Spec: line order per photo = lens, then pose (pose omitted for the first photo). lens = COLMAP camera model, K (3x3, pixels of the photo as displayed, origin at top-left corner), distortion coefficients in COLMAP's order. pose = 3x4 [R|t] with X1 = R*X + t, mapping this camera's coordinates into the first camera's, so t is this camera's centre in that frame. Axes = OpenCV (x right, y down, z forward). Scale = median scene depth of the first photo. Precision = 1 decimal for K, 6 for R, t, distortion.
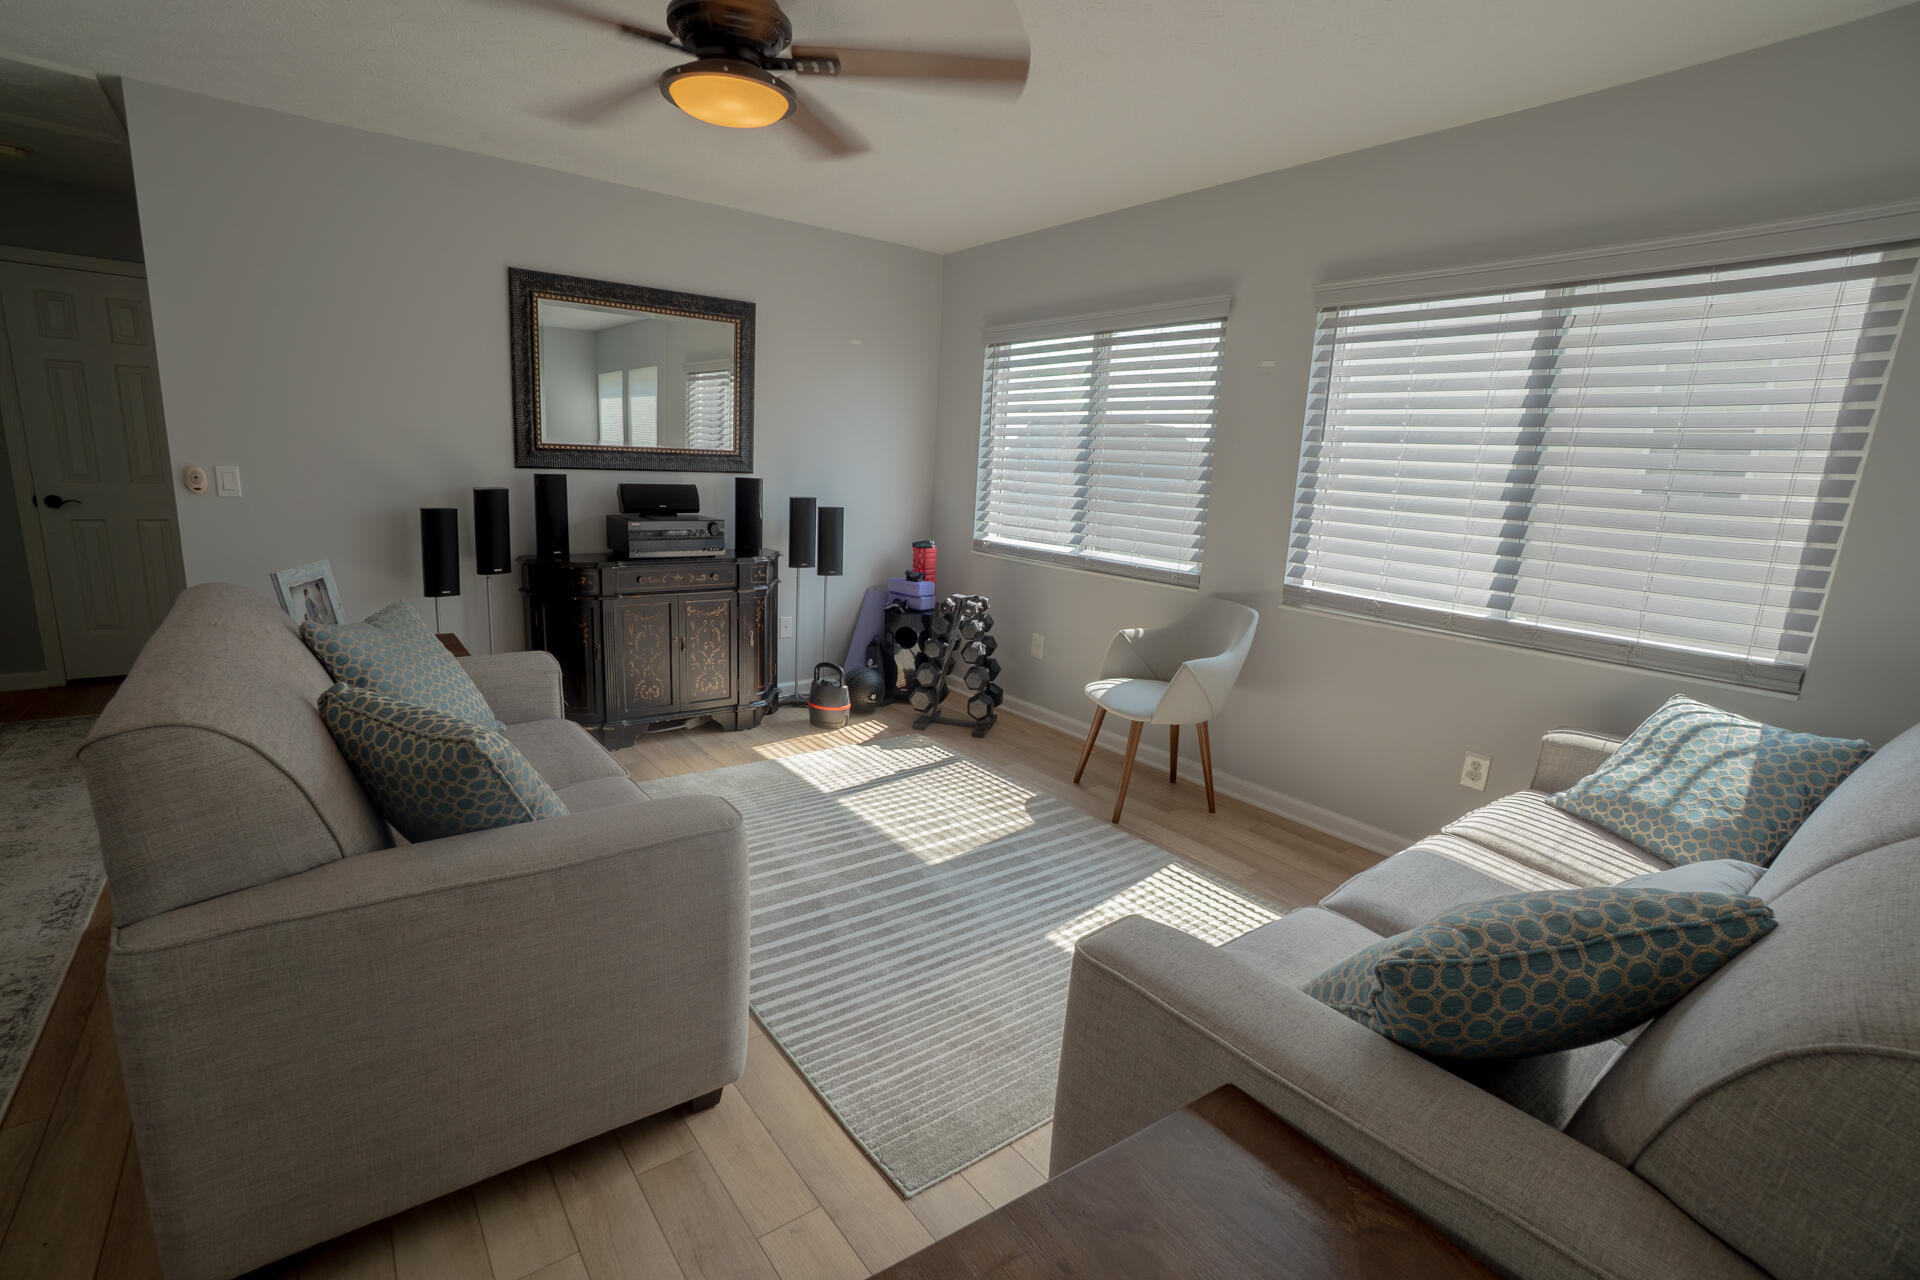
lens RADIAL K [[857.2, 0, 929.2], [0, 857.2, 648.3], [0, 0, 1]] dist [-0.064474, 0.023073]
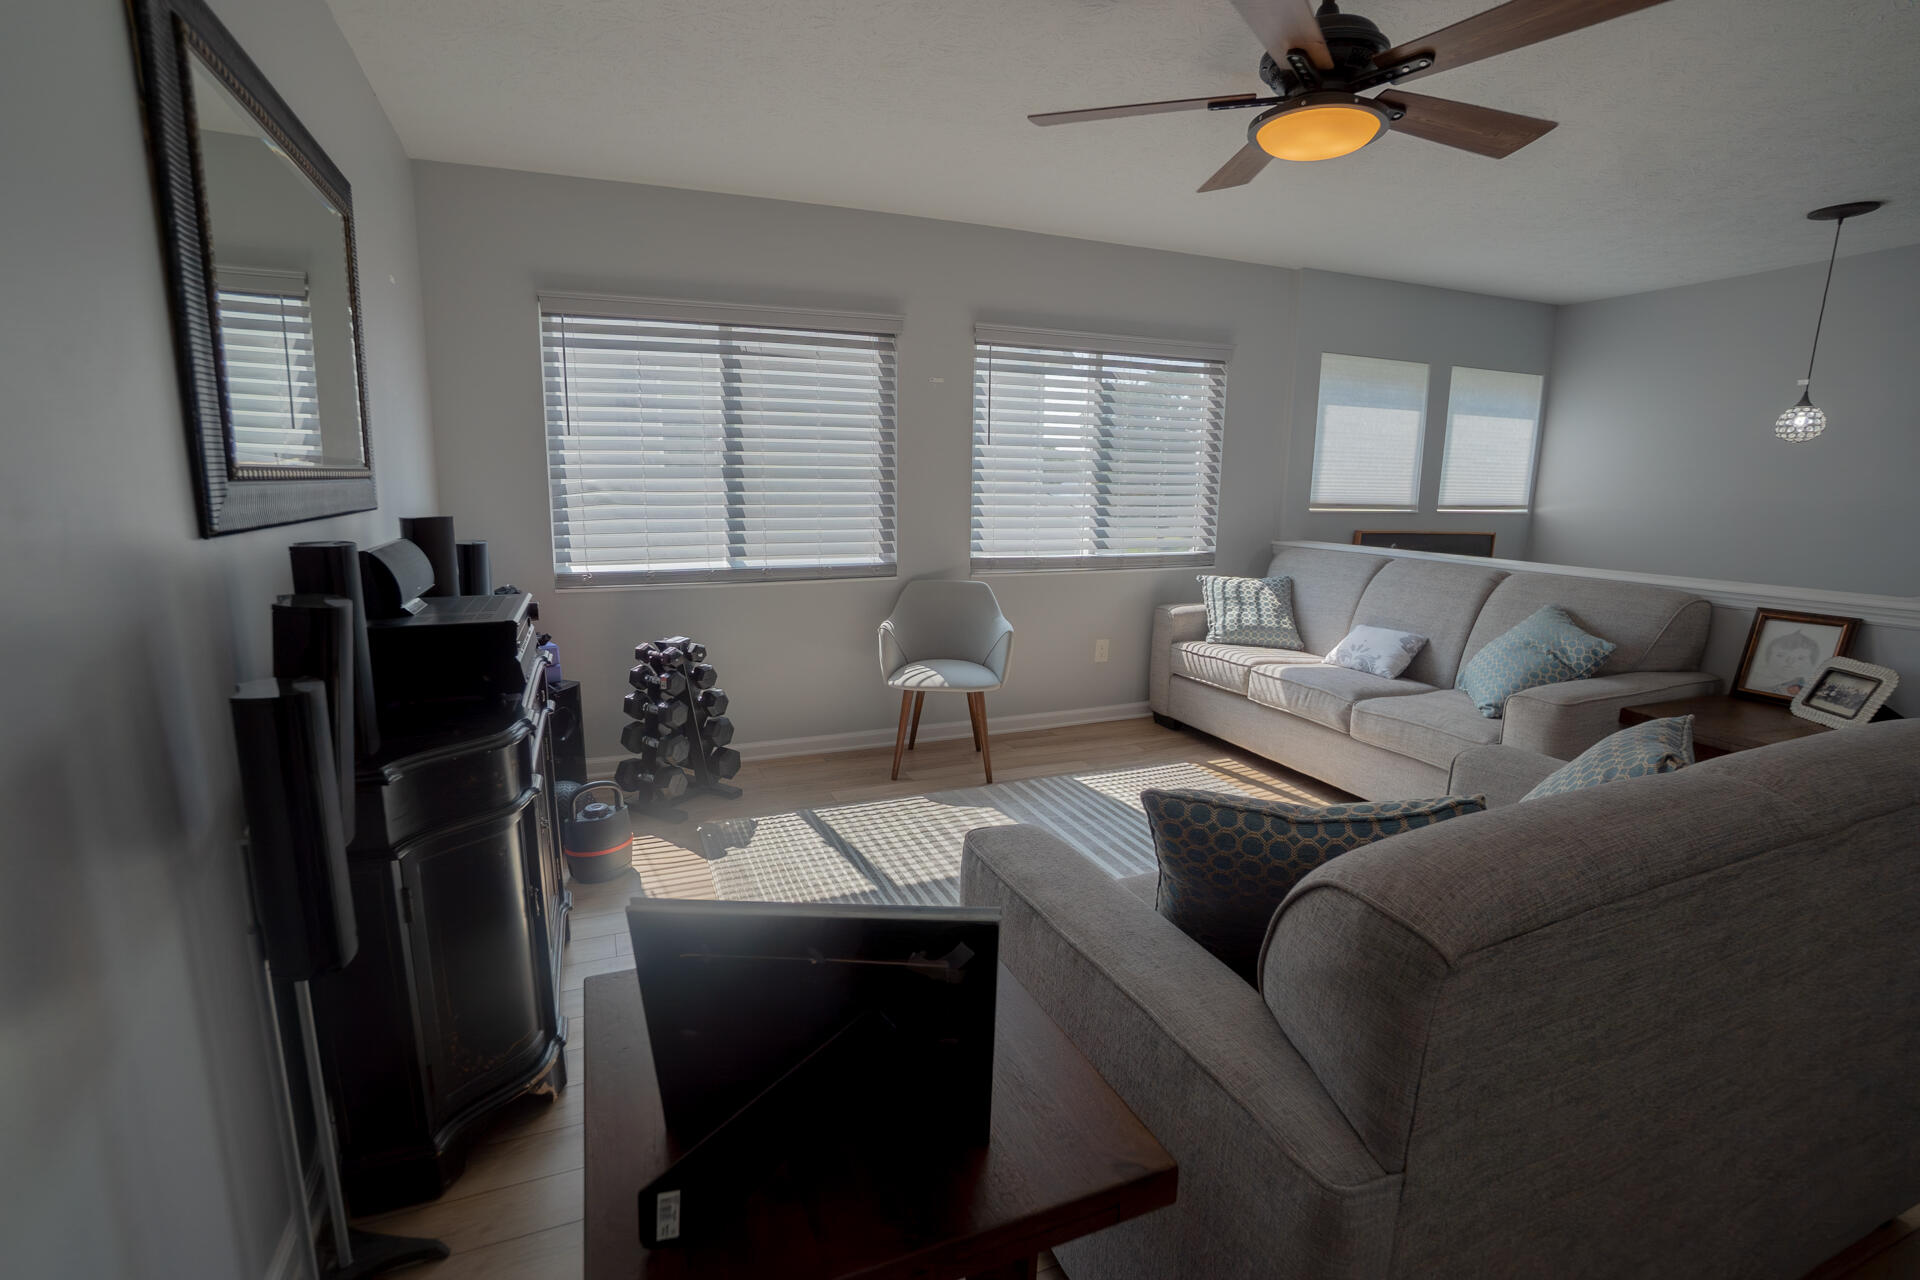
lens RADIAL K [[857.2, 0, 929.2], [0, 857.2, 648.3], [0, 0, 1]] dist [-0.064474, 0.023073]
pose [[0.253459, -0.206336, 0.945084, -0.740489], [0.219709, 0.963732, 0.151485, -0.137021], [-0.942065, 0.169249, 0.289601, 0.641538]]
